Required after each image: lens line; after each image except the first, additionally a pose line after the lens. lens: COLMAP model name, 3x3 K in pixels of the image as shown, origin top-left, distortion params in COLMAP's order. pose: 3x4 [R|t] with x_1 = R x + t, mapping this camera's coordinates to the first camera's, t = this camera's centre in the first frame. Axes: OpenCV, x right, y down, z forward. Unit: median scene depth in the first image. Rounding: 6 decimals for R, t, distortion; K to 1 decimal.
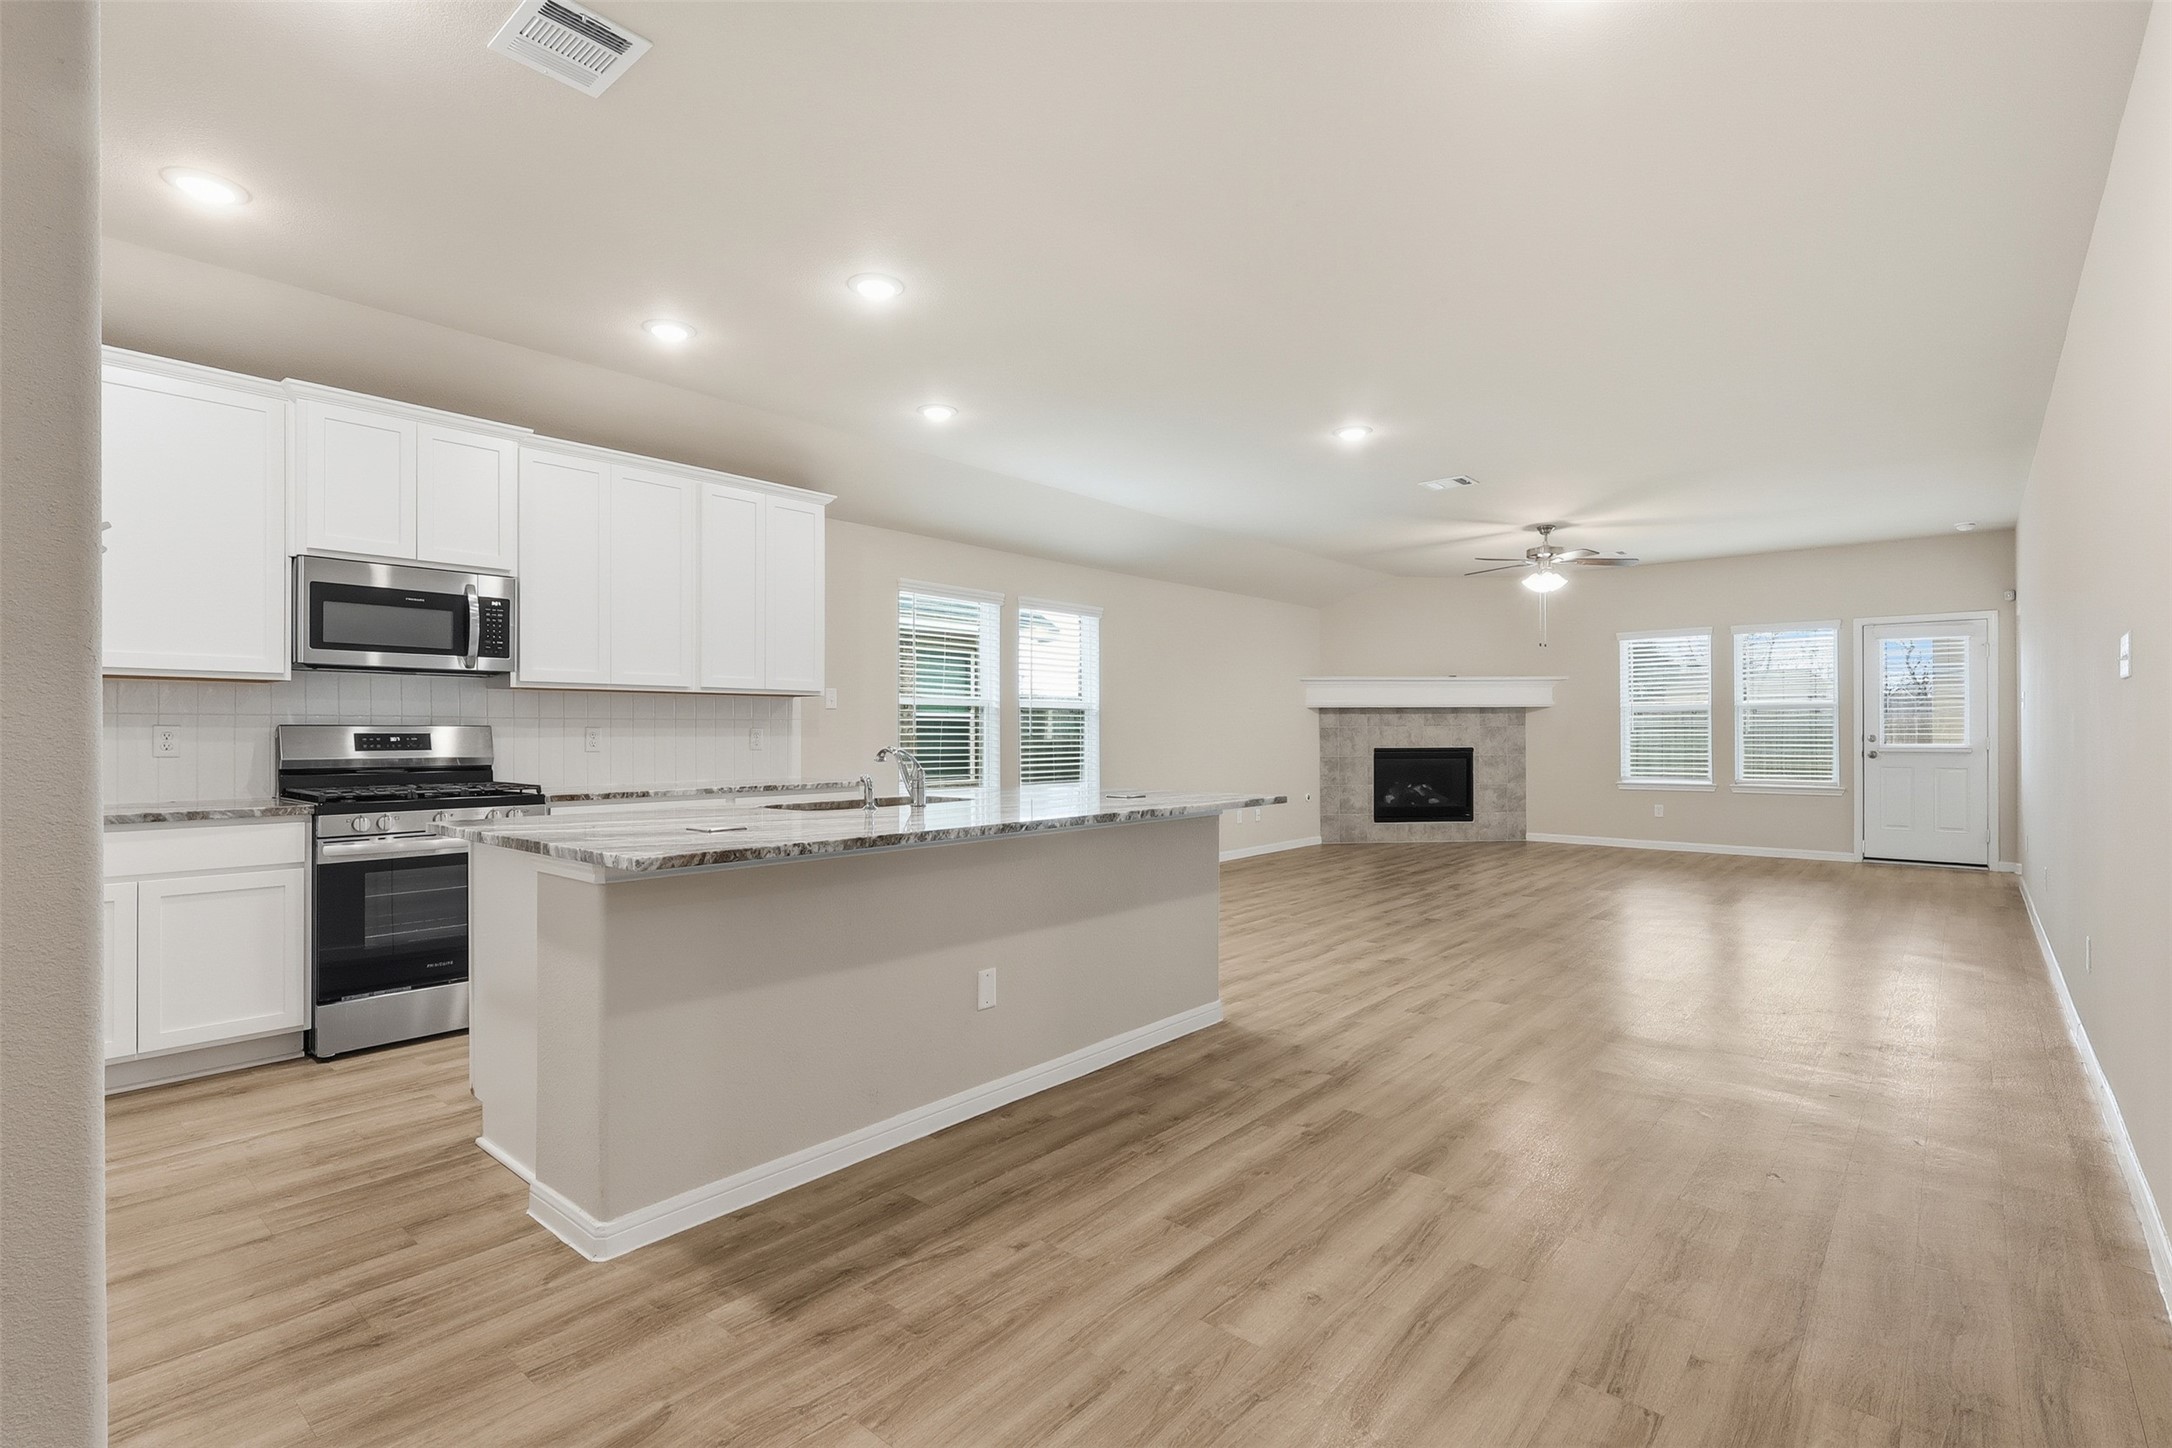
lens RADIAL K [[1022.1, 0, 1076.5], [0, 1022.1, 729.0], [0, 0, 1]] dist [-0.001834, -0.000471]
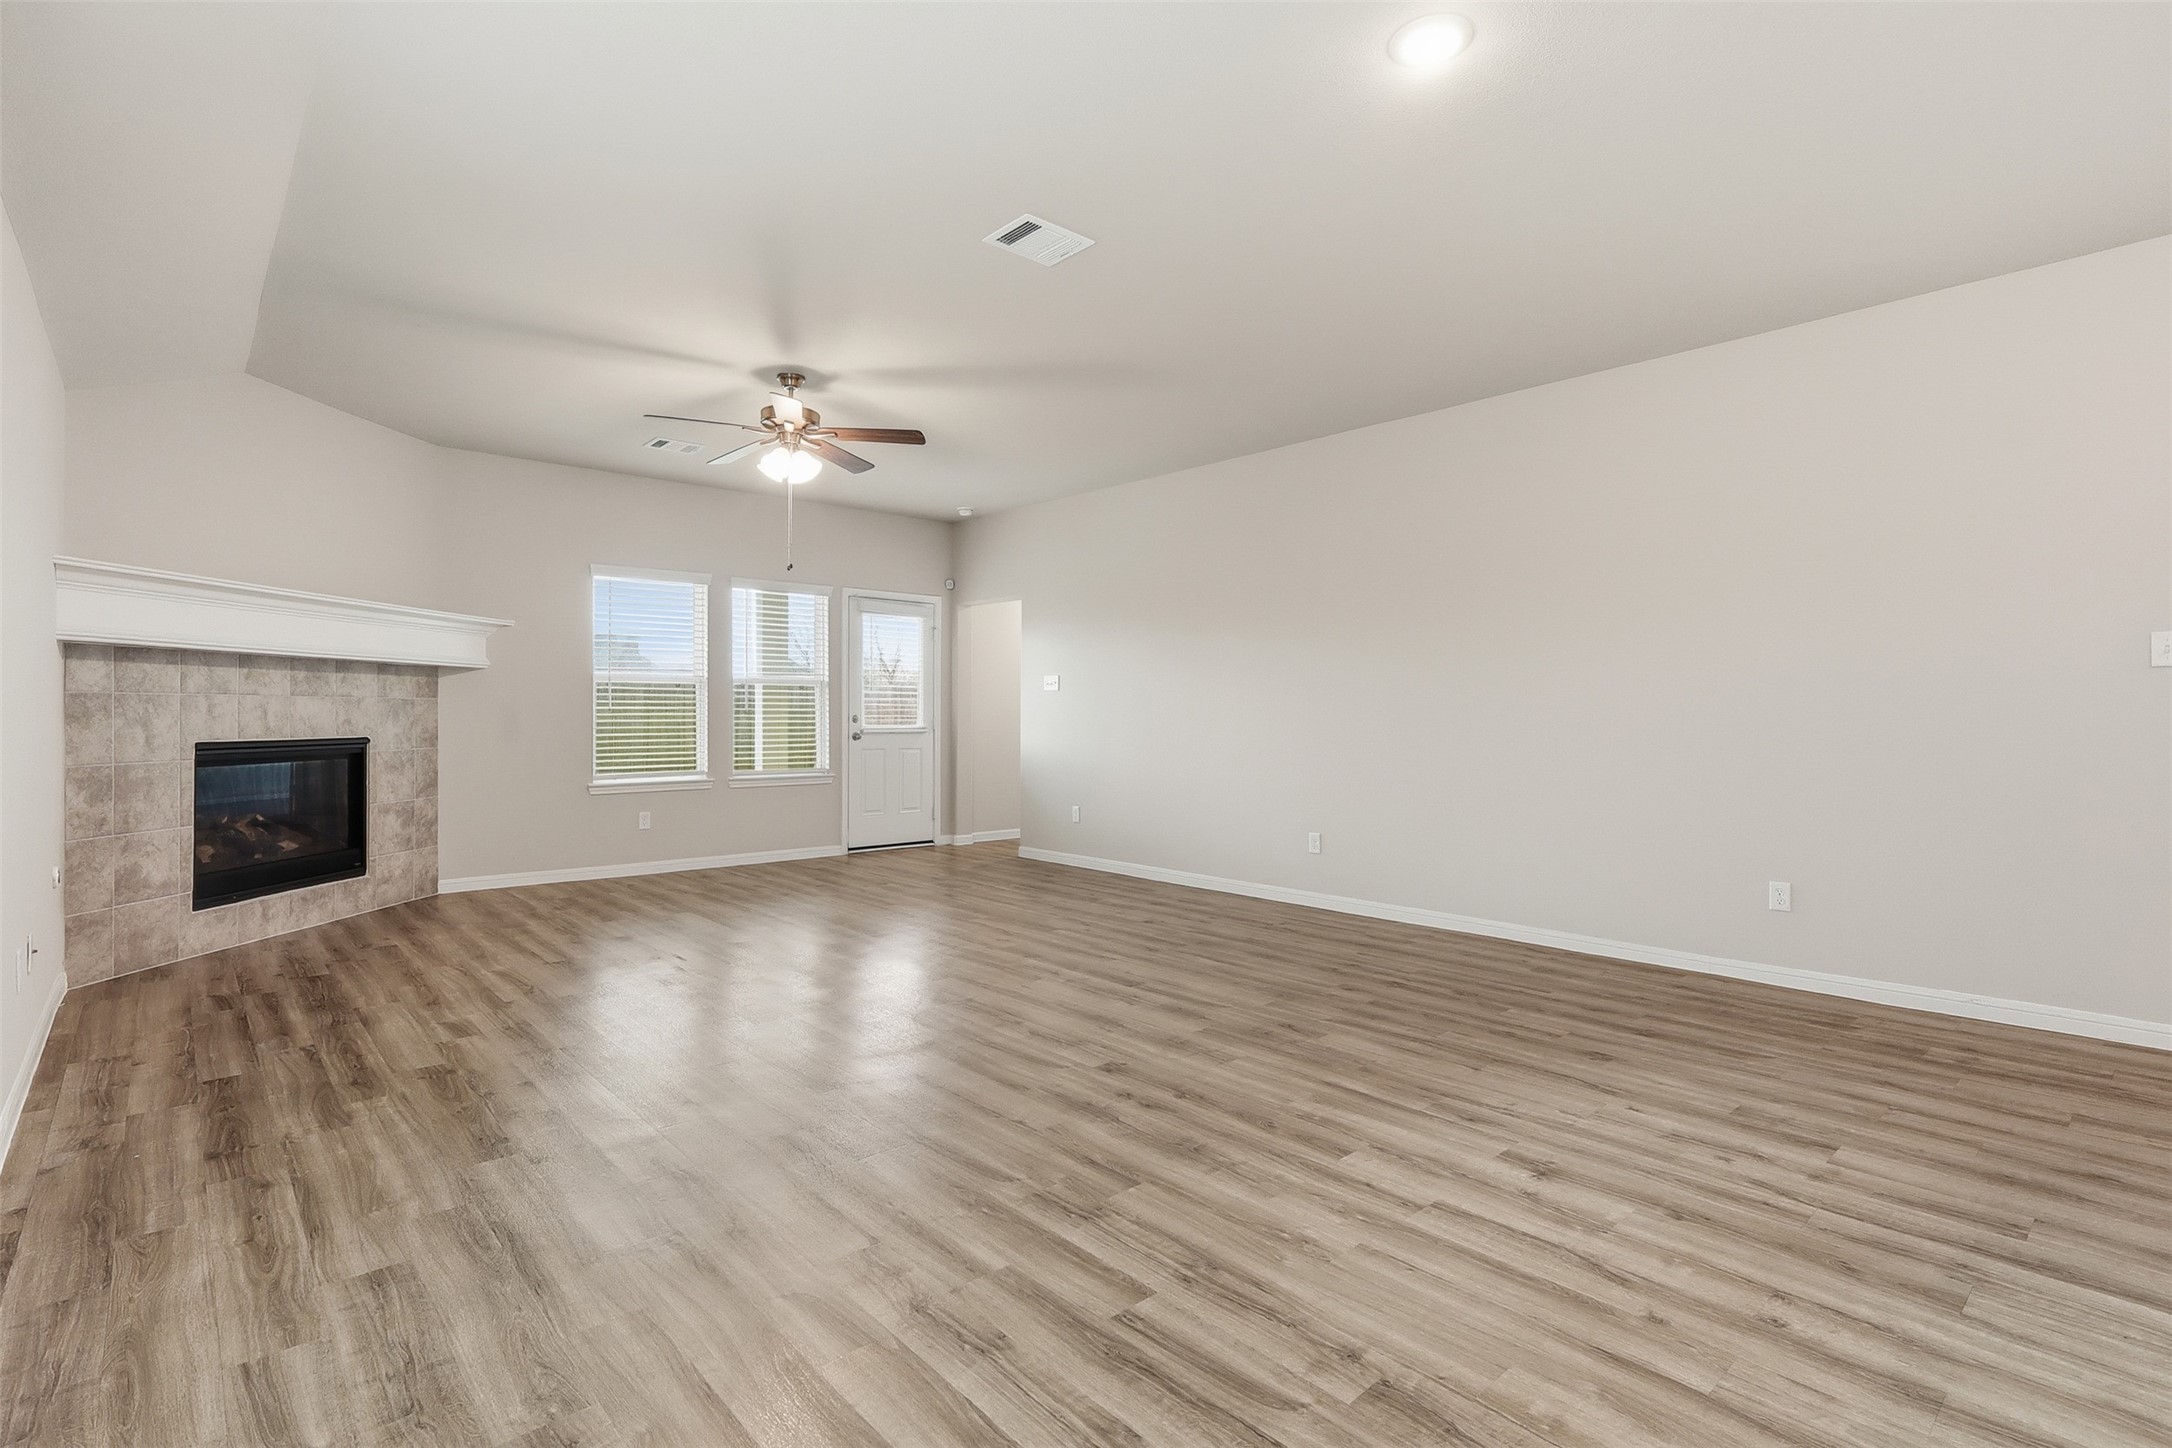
lens RADIAL K [[1022.1, 0, 1108.5], [0, 1022.1, 707.5], [0, 0, 1]] dist [-0.001834, -0.000471]
pose [[0.119217, 0.010067, 0.992817, -0.133165], [-0.005807, 0.999939, -0.009442, 0.007271], [-0.992851, -0.004640, 0.119268, 0.743312]]
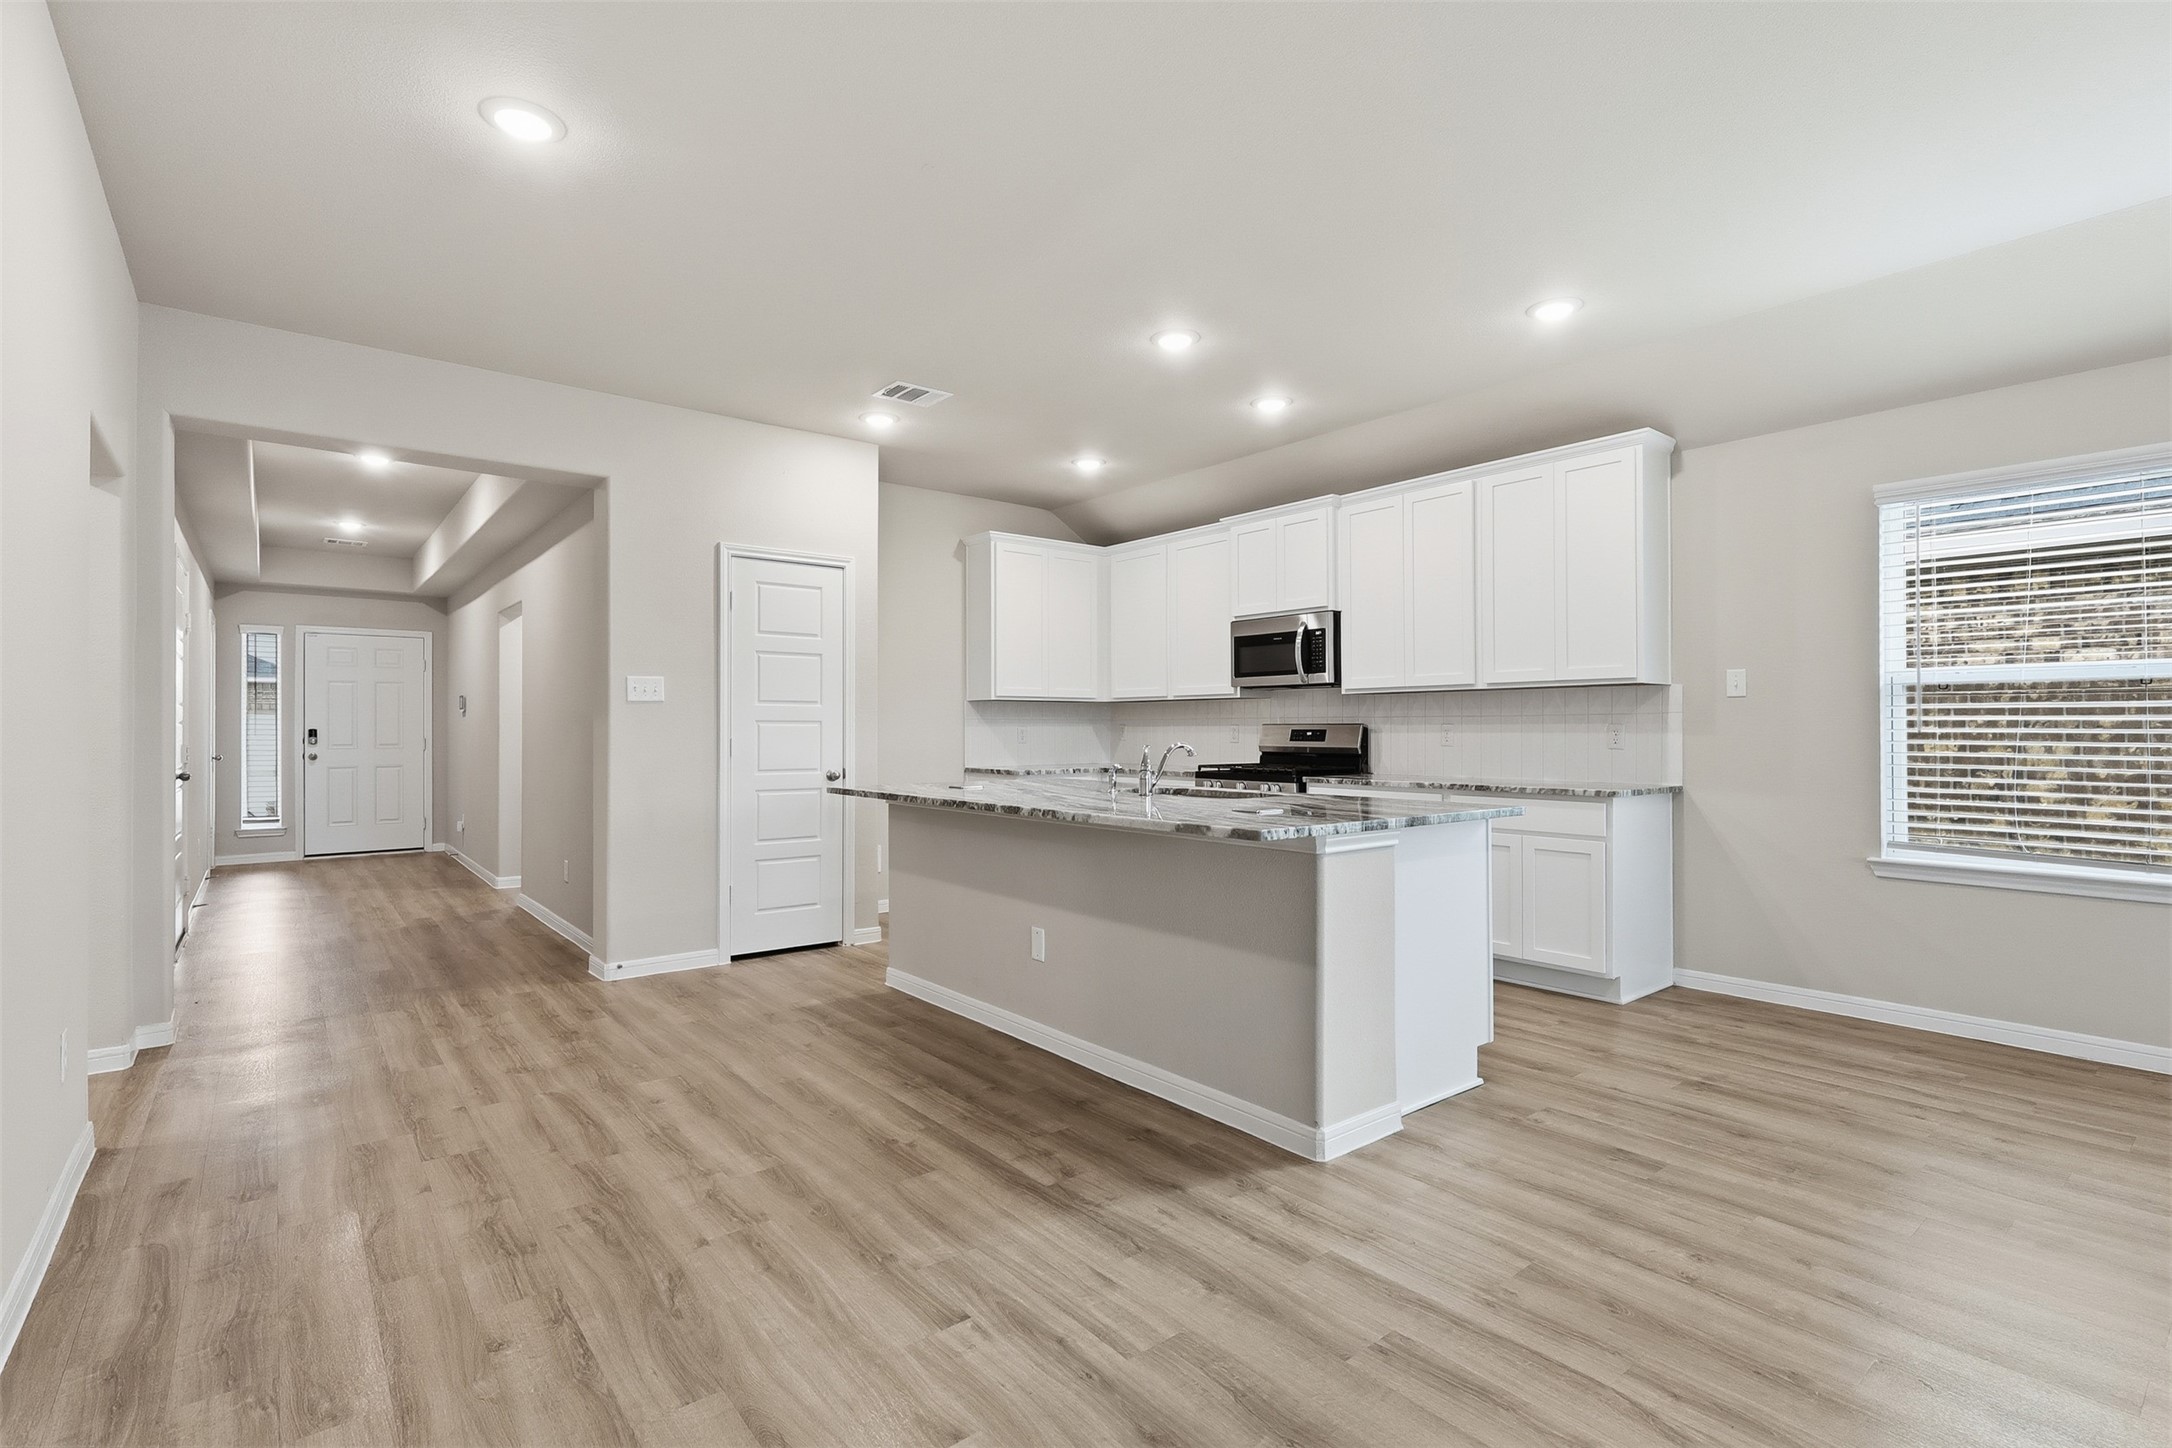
lens RADIAL K [[1022.1, 0, 1097.0], [0, 1022.1, 716.8], [0, 0, 1]] dist [-0.001834, -0.000471]
pose [[-0.175219, -0.010178, -0.984477, 0.427662], [0.005660, 0.999920, -0.011345, 0.000503], [0.984513, -0.007560, -0.175147, 0.504703]]
